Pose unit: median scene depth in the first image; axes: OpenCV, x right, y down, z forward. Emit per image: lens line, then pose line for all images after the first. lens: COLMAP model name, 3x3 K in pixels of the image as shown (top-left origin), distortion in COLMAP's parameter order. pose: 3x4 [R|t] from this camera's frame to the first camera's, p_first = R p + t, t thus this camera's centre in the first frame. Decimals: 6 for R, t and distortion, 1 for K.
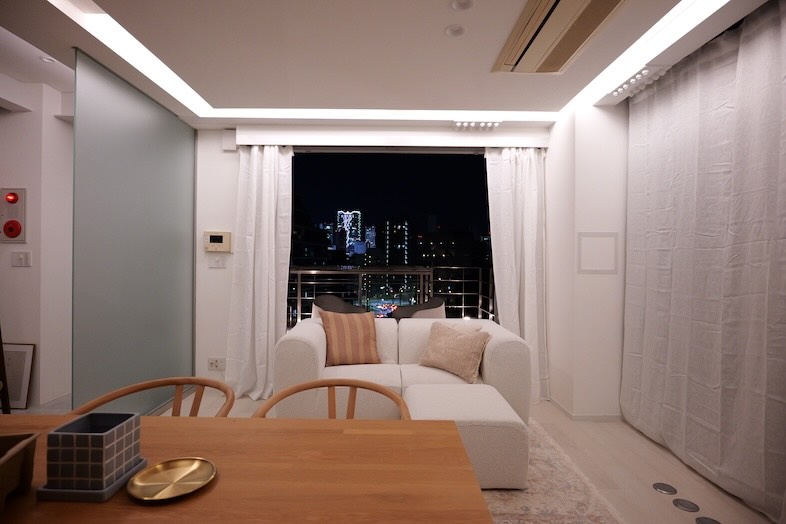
lens RADIAL K [[412.3, 0, 393.0], [0, 412.3, 262.0], [0, 0, 1]] dist [-0.007461, -0.000864]
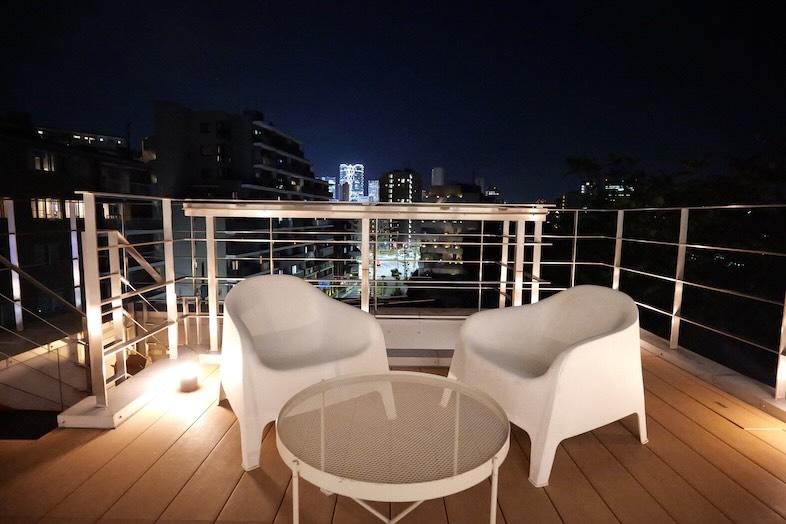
lens RADIAL K [[412.3, 0, 393.0], [0, 412.3, 262.0], [0, 0, 1]] dist [-0.007461, -0.000864]
pose [[0.999946, 0.007644, -0.007038, -0.045706], [-0.006832, 0.994024, 0.108946, 0.024688], [0.007829, -0.108892, 0.994023, 0.552993]]
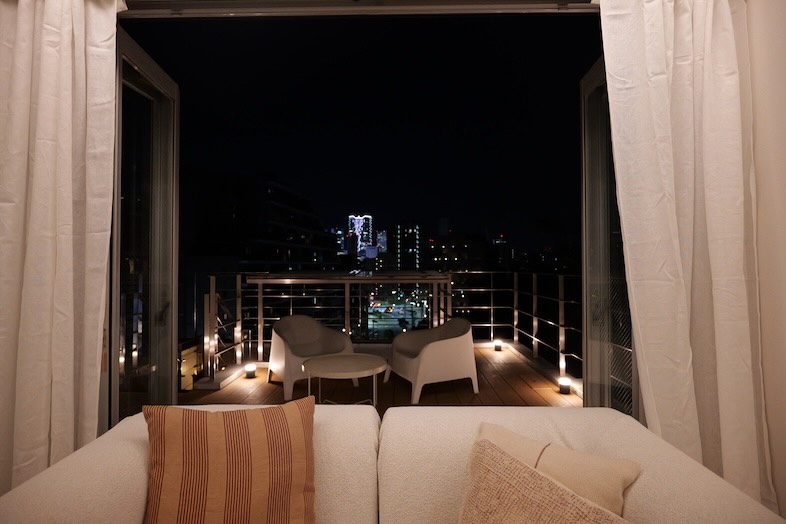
lens RADIAL K [[412.3, 0, 393.0], [0, 412.3, 262.0], [0, 0, 1]] dist [-0.007461, -0.000864]
pose [[0.999546, -0.010770, -0.028147, 0.016591], [0.010482, 0.999891, -0.010354, 0.001260], [0.028255, 0.010054, 0.999550, 0.279493]]
